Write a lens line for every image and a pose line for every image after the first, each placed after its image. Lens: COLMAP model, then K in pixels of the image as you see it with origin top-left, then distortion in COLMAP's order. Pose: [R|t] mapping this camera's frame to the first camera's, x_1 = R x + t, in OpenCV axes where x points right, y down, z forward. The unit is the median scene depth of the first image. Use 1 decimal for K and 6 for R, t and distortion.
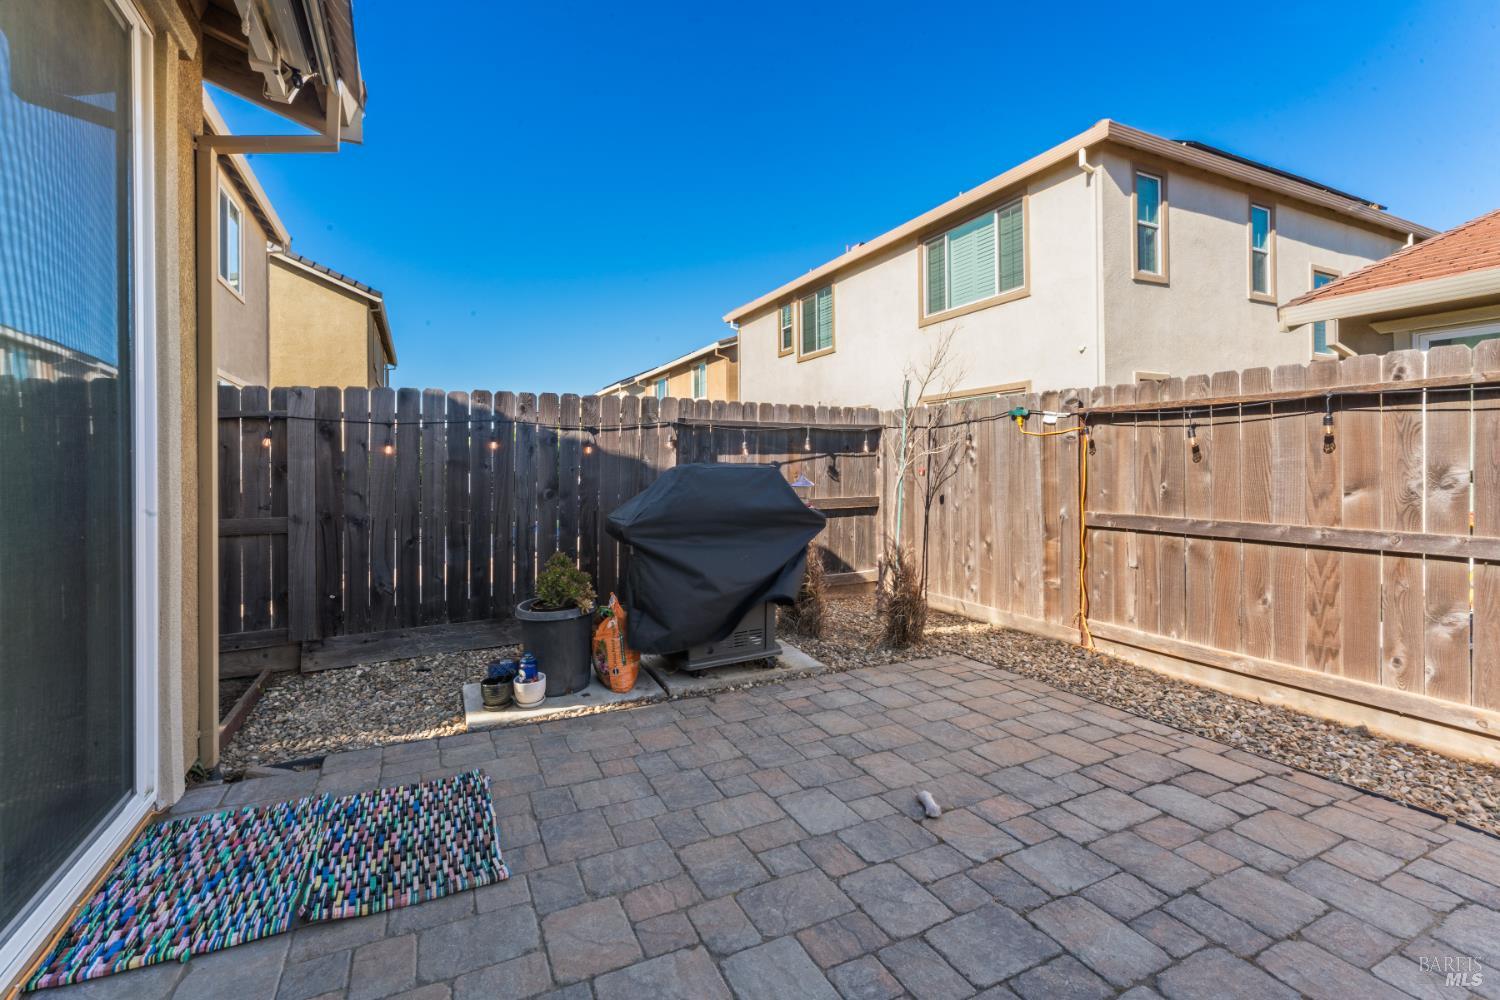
lens RADIAL K [[660.5, 0, 752.2], [0, 660.5, 458.7], [0, 0, 1]] dist [-0.001836, -0.000044]
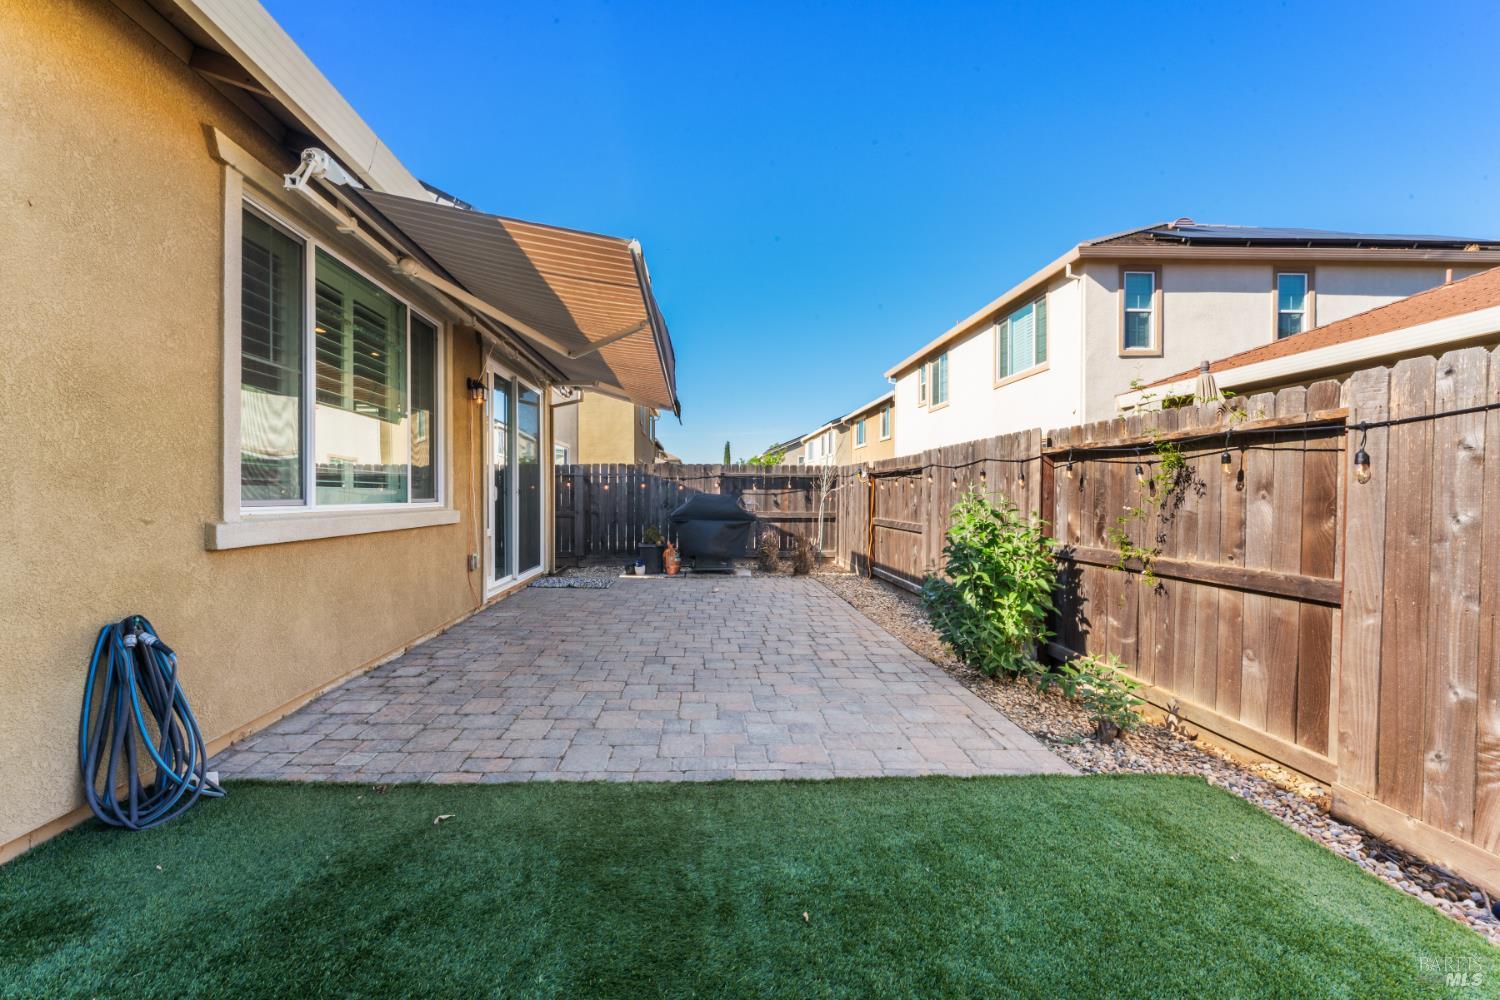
lens RADIAL K [[657.1, 0, 720.7], [0, 657.1, 500.8], [0, 0, 1]] dist [-0.000795, 0.000139]
pose [[0.909109, 0.017017, -0.416211, 0.921361], [-0.008330, 0.999708, 0.022680, -0.021222], [0.416475, -0.017151, 0.908985, -1.152729]]
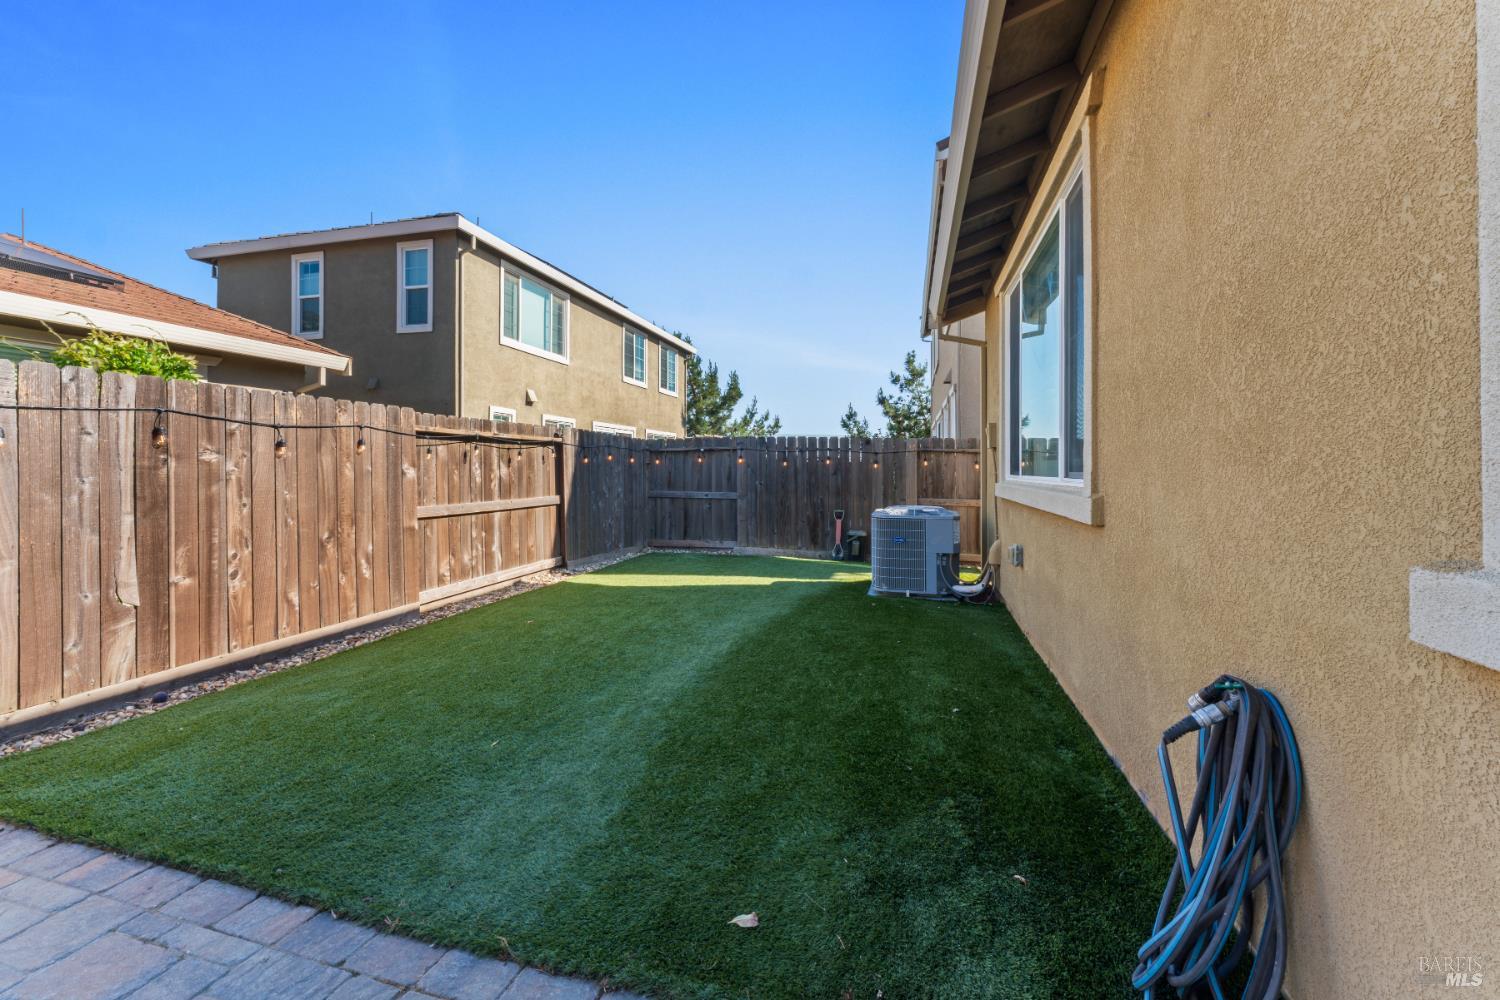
lens RADIAL K [[614.7, 0, 743.1], [0, 614.7, 471.4], [0, 0, 1]] dist [-0.001173, -0.000025]
pose [[-0.747255, 0.003530, 0.664528, 0.253137], [-0.002450, 0.999964, -0.008067, -0.008113], [-0.664532, -0.007656, -0.747220, -0.496518]]
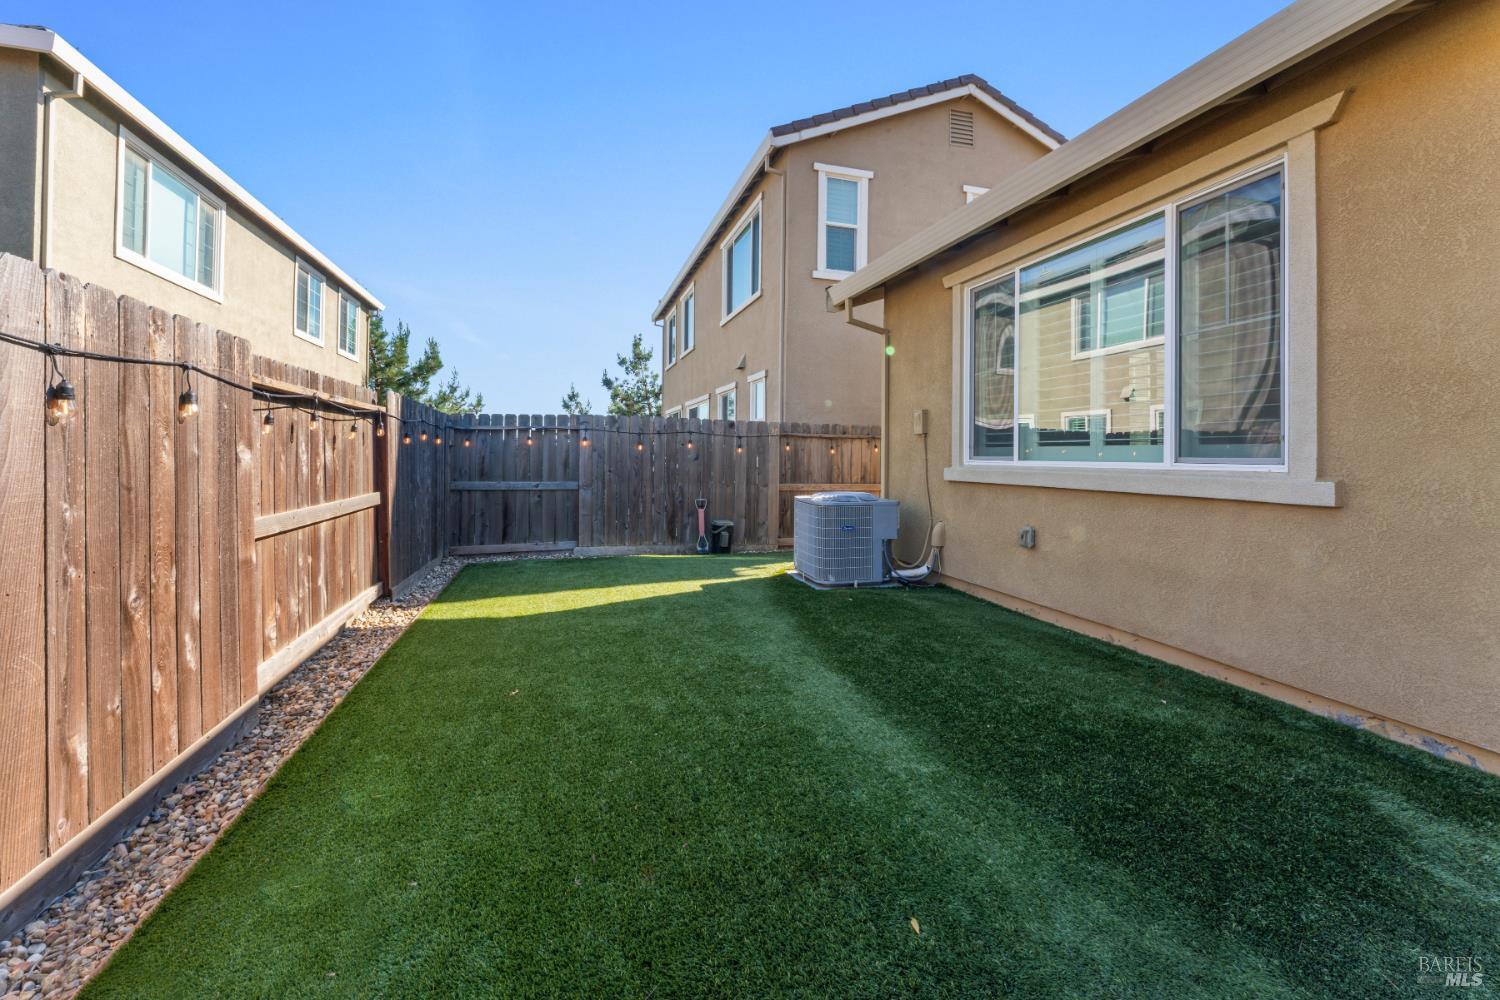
lens RADIAL K [[618.3, 0, 745.4], [0, 618.3, 450.6], [0, 0, 1]] dist [-0.001522, 0.000146]
pose [[-0.983186, 0.004923, 0.182543, 0.837982], [0.001830, 0.999852, -0.017107, -0.010147], [-0.182600, -0.016485, -0.983049, -0.422949]]
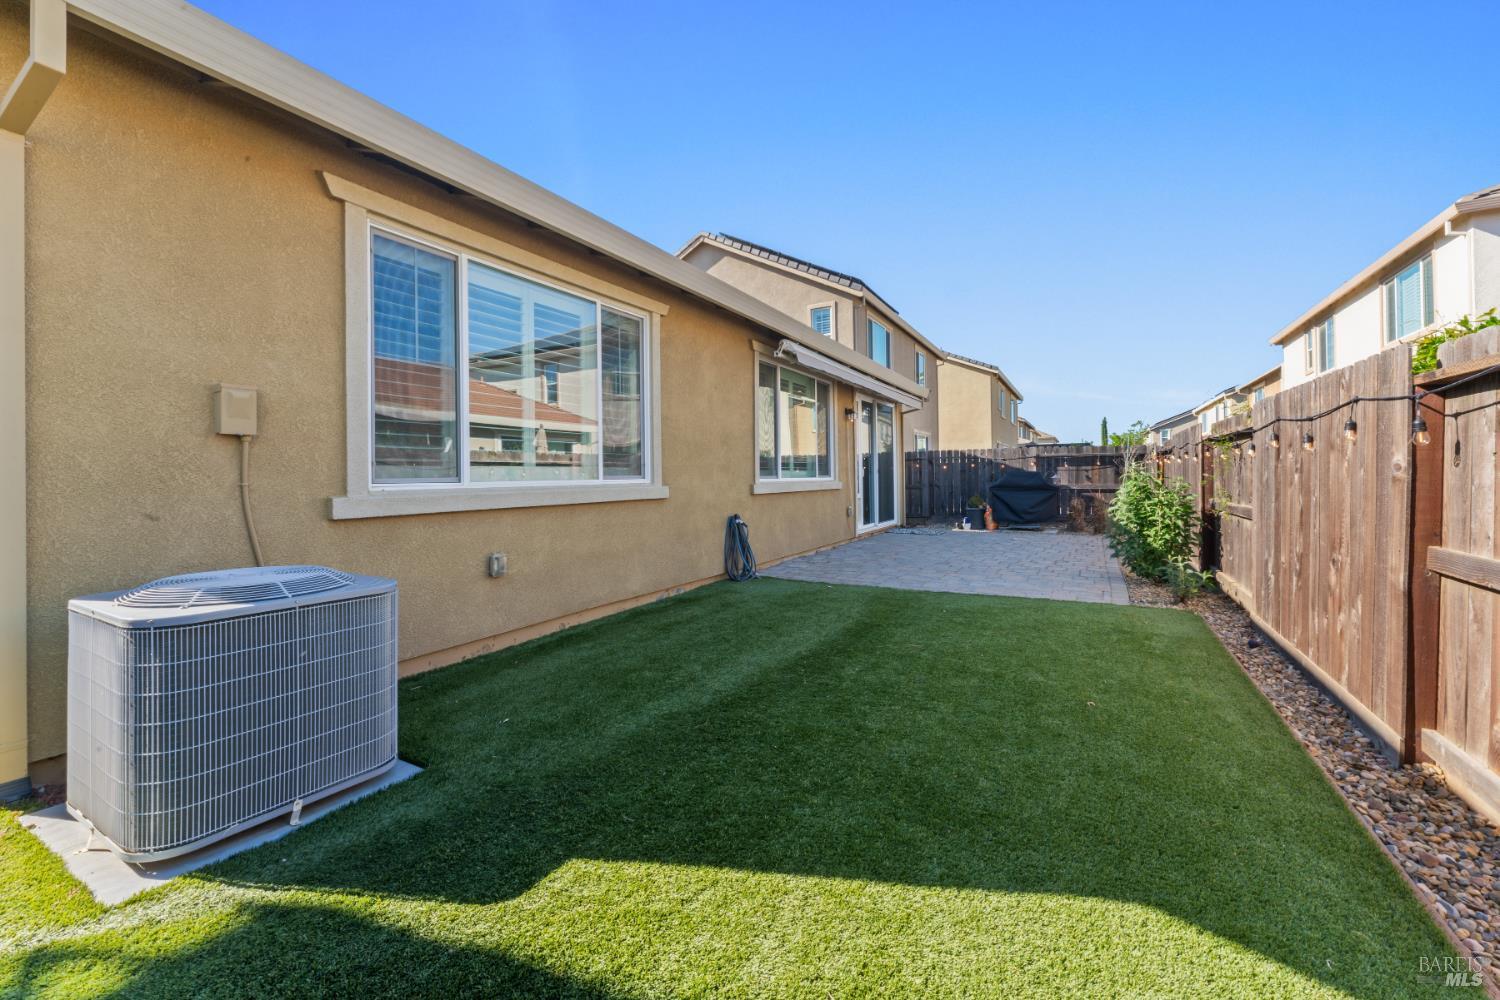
lens RADIAL K [[607.5, 0, 755.0], [0, 607.5, 472.8], [0, 0, 1]] dist [-0.001791, -0.000211]
pose [[0.570679, 0.001770, -0.821172, 1.529274], [0.012129, 0.999870, 0.010584, -0.027473], [0.821084, -0.016000, 0.570583, -1.691087]]
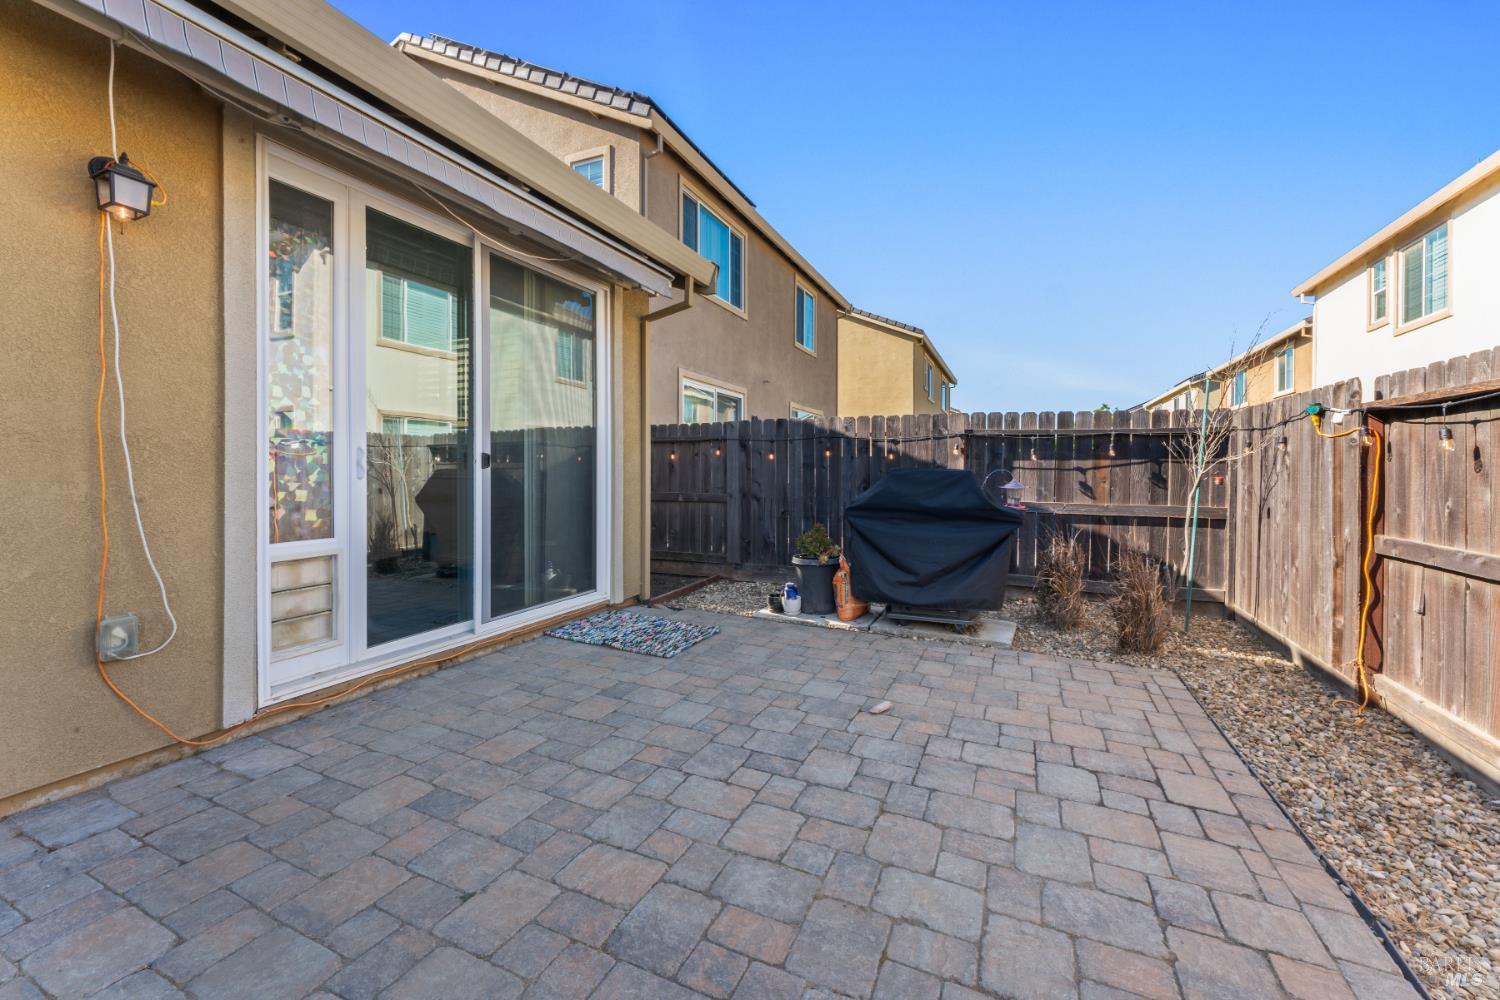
lens RADIAL K [[614.7, 0, 743.1], [0, 614.7, 471.4], [0, 0, 1]] dist [-0.001173, -0.000025]
pose [[0.632700, 0.018246, -0.774182, 0.572763], [-0.007009, 0.999816, 0.017836, -0.002720], [0.774365, -0.005859, 0.632712, -0.032150]]
